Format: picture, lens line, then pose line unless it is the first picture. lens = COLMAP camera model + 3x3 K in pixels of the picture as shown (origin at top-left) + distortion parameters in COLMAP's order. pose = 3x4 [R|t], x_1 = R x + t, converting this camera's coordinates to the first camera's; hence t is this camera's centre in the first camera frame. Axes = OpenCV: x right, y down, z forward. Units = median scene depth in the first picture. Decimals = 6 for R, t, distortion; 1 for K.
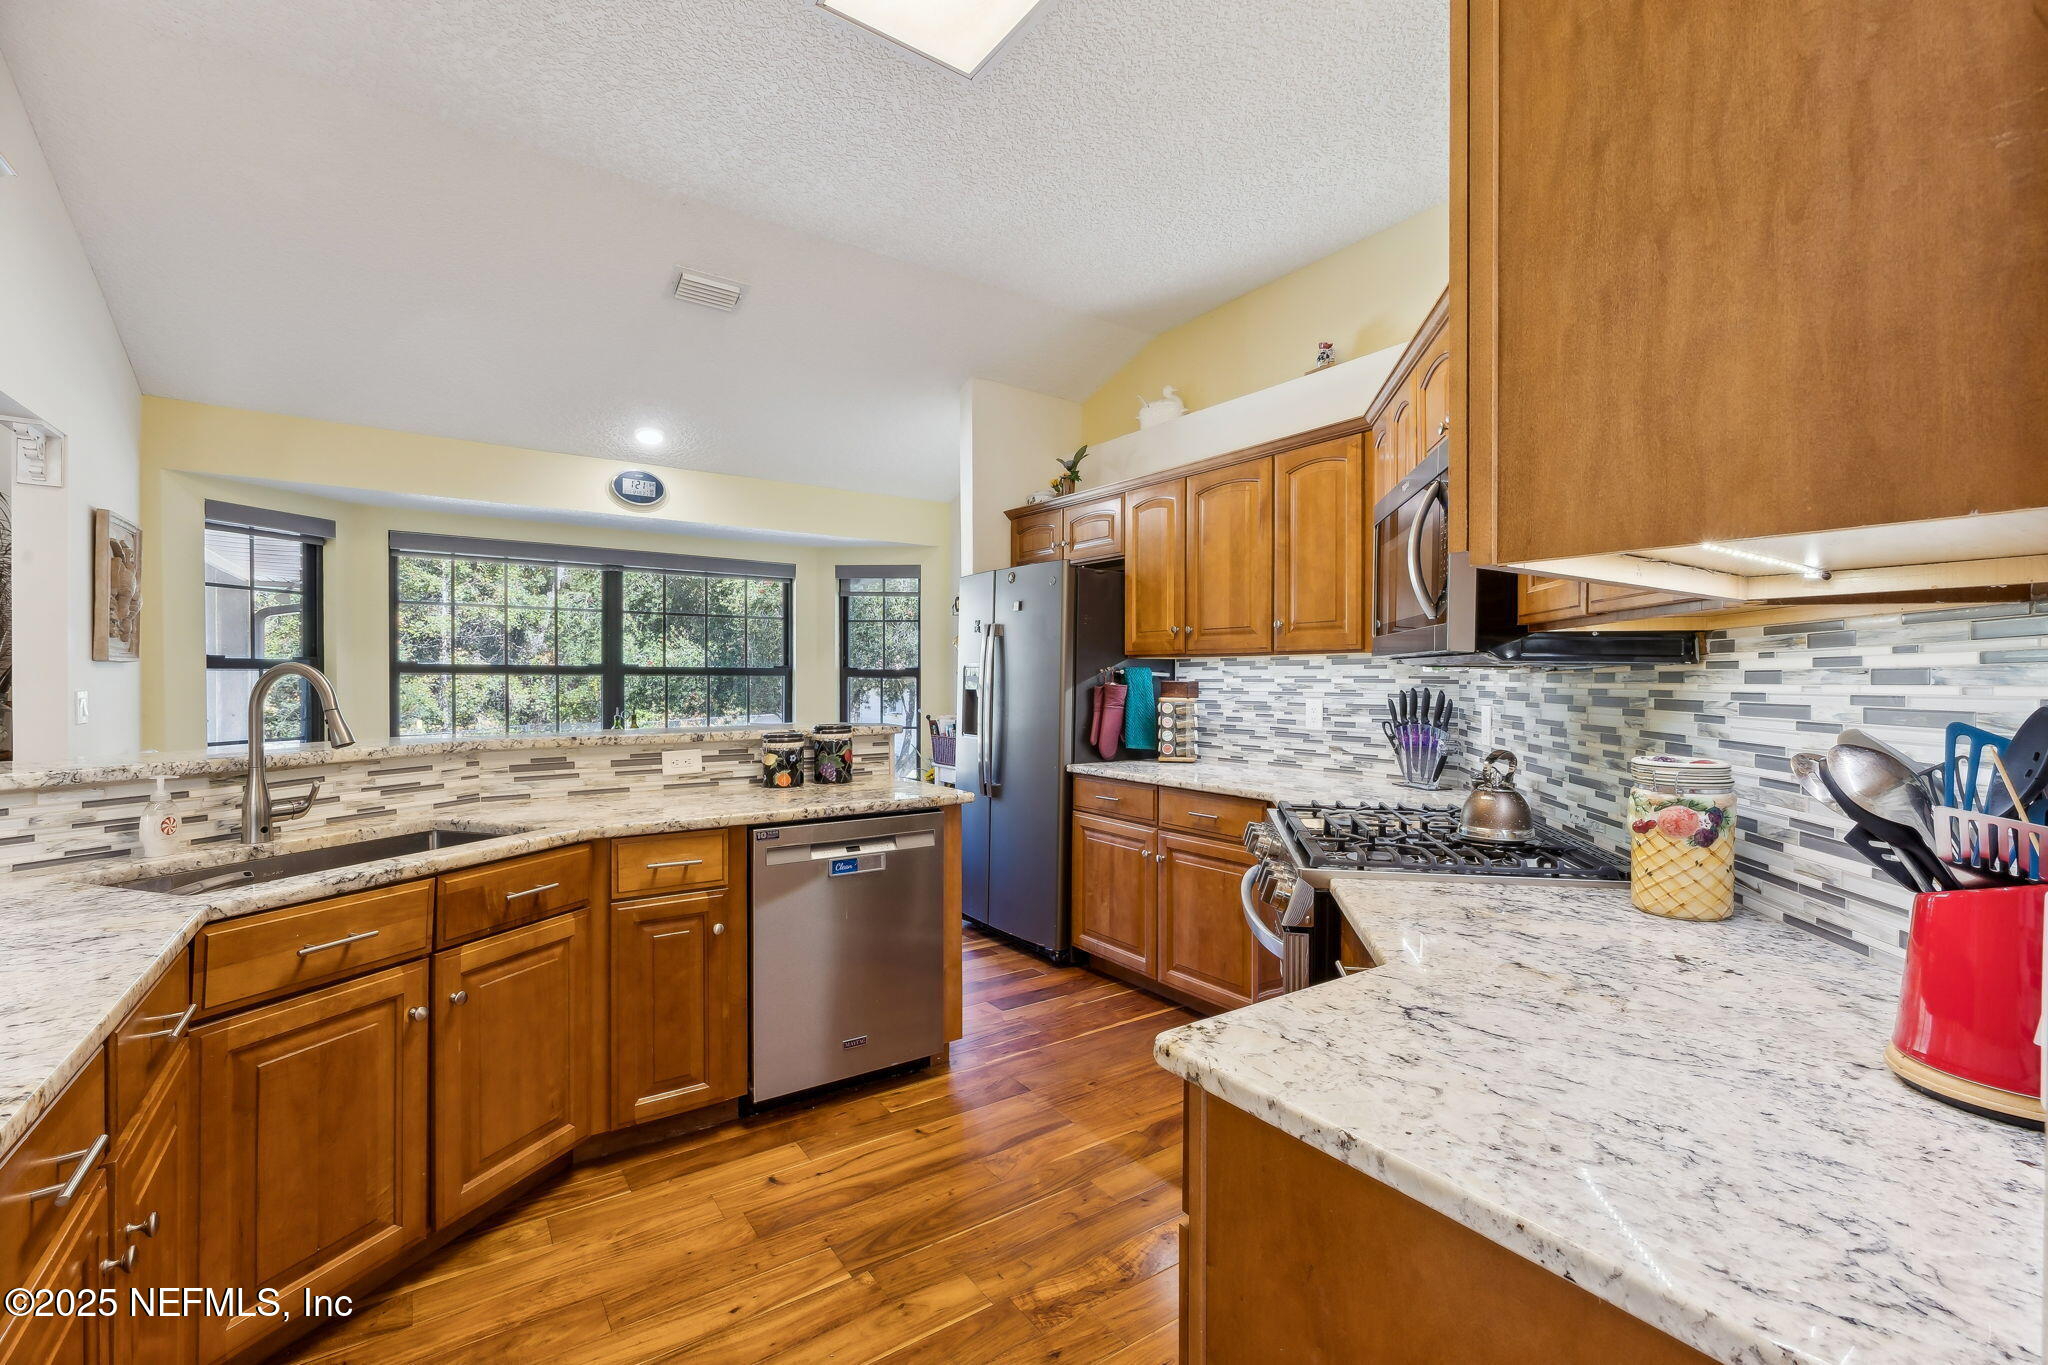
lens RADIAL K [[778.9, 0, 1009.1], [0, 778.9, 689.2], [0, 0, 1]] dist [-0.002309, -0.000249]
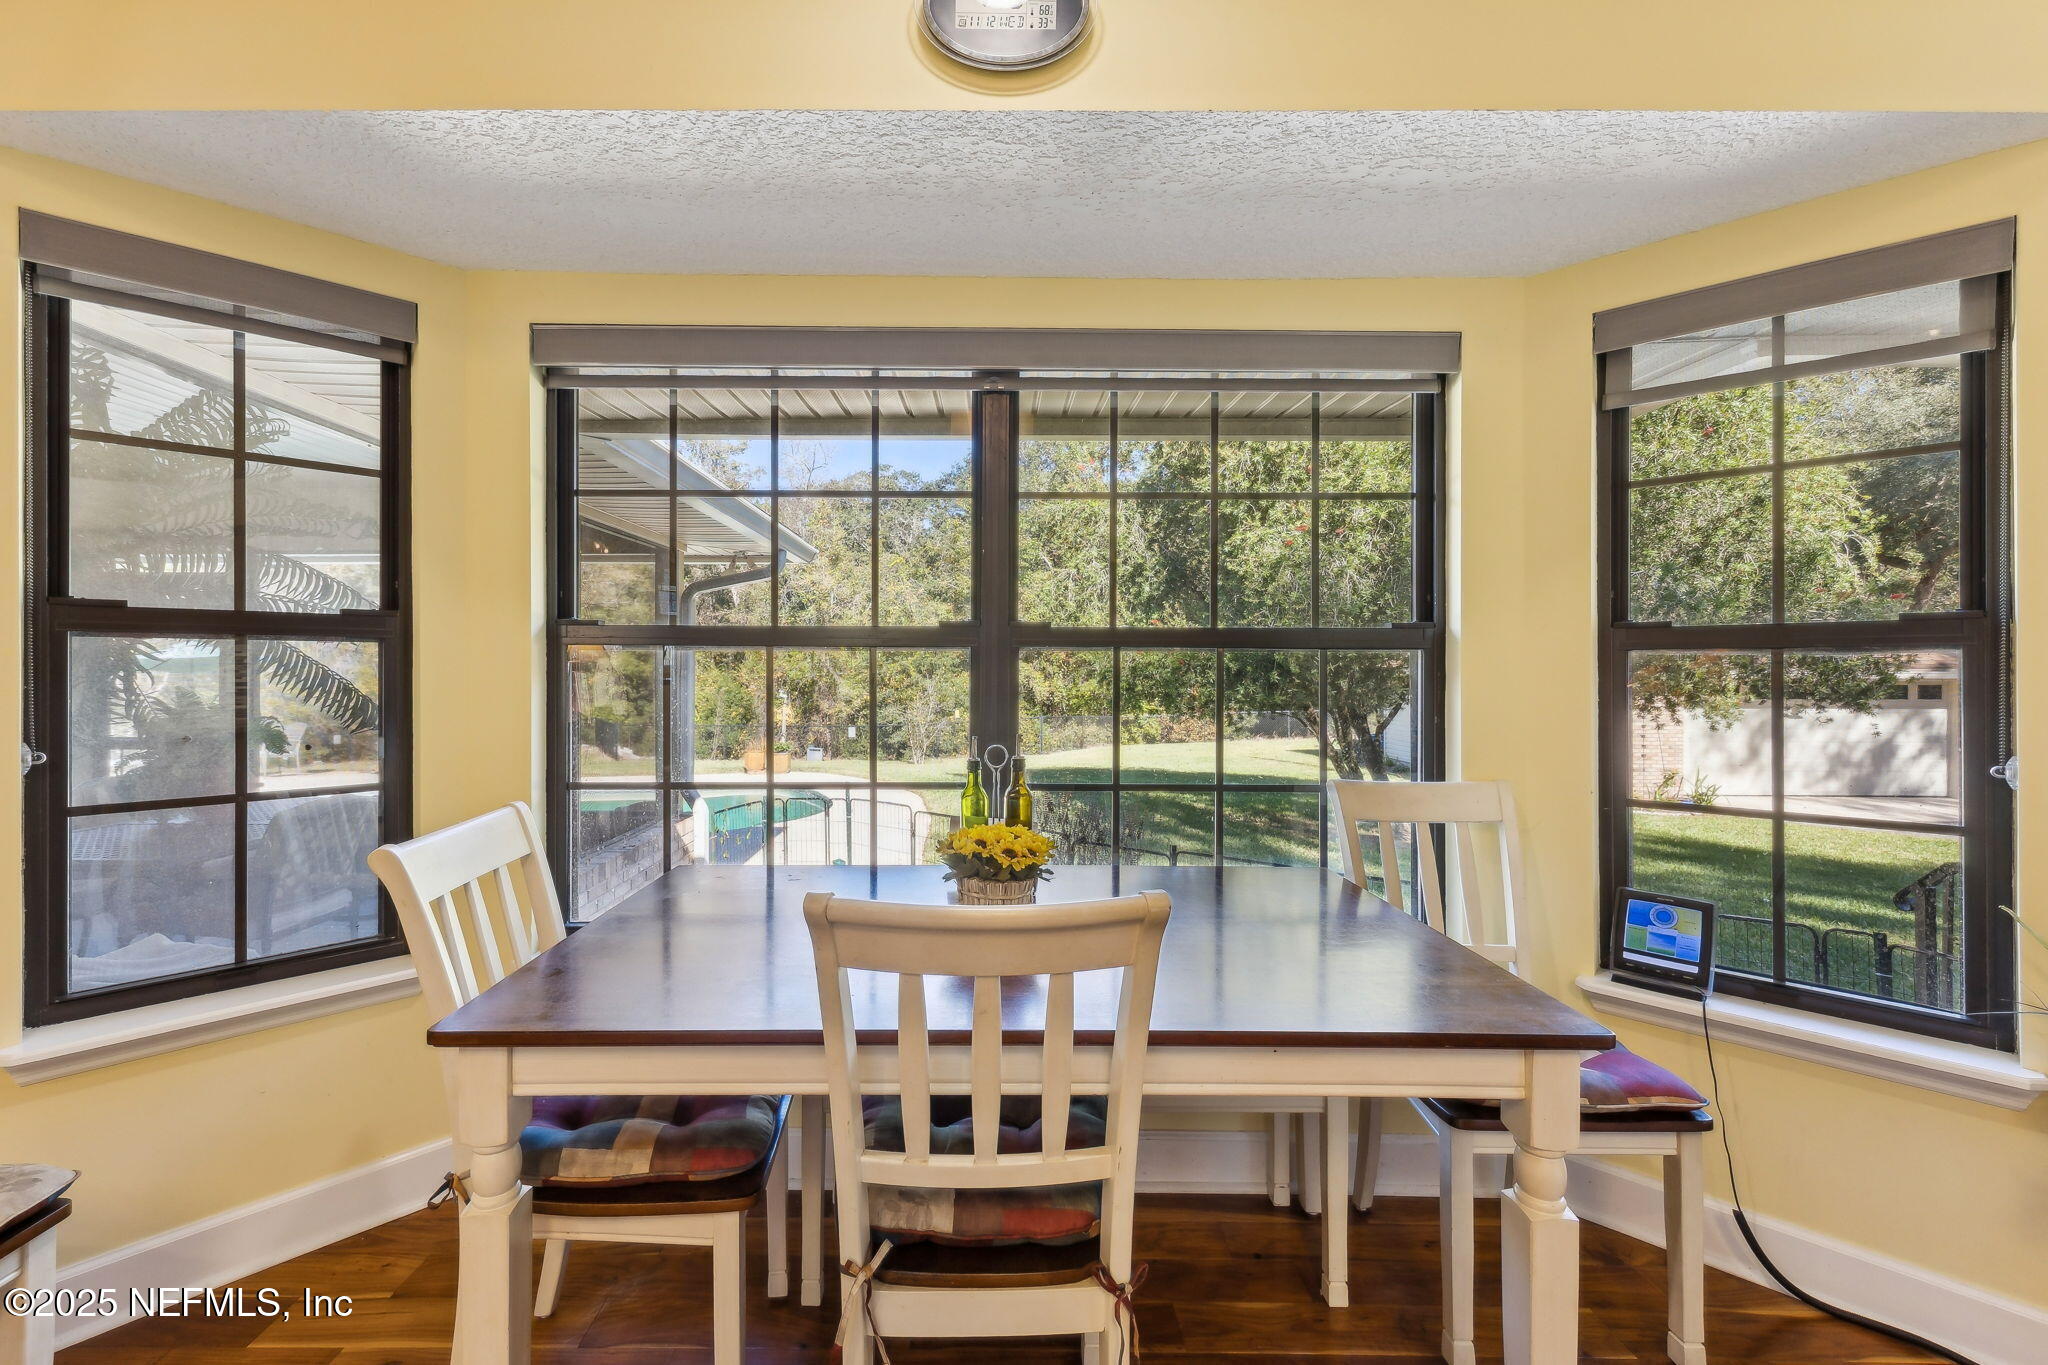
lens RADIAL K [[778.9, 0, 1009.1], [0, 778.9, 689.2], [0, 0, 1]] dist [-0.002309, -0.000249]
pose [[0.815201, 0.014613, -0.578994, -0.255384], [-0.011187, 0.999892, 0.009485, -0.000329], [0.579071, -0.001255, 0.815276, 0.647069]]
